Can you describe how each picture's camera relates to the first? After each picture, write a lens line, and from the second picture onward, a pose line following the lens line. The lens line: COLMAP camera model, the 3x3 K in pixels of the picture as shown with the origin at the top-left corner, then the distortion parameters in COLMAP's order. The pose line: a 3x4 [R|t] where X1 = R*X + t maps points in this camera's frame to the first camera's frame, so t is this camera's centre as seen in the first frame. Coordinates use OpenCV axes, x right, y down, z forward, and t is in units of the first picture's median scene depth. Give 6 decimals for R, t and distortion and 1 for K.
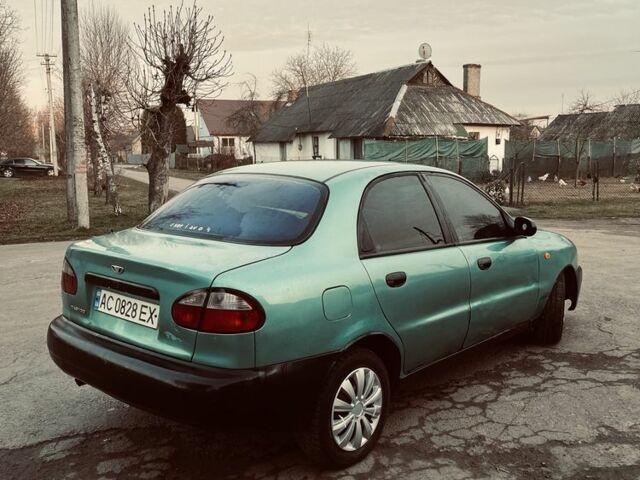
lens RADIAL K [[642.9, 0, 320.3], [0, 642.9, 241.4], [0, 0, 1]] dist [0.047560, 0.000000]
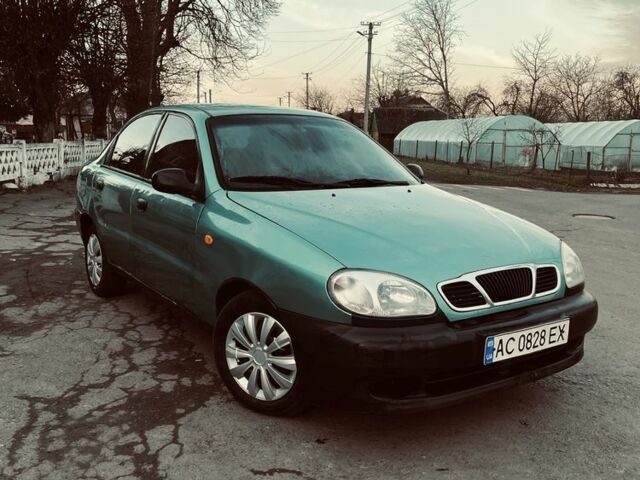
lens RADIAL K [[642.9, 0, 322.1], [0, 642.9, 241.8], [0, 0, 1]] dist [0.047560, 0.000000]
pose [[-0.247763, 0.159307, -0.955633, 1.388477], [-0.152261, 0.967727, 0.200800, -0.183703], [0.956781, 0.195257, -0.215511, 1.824639]]
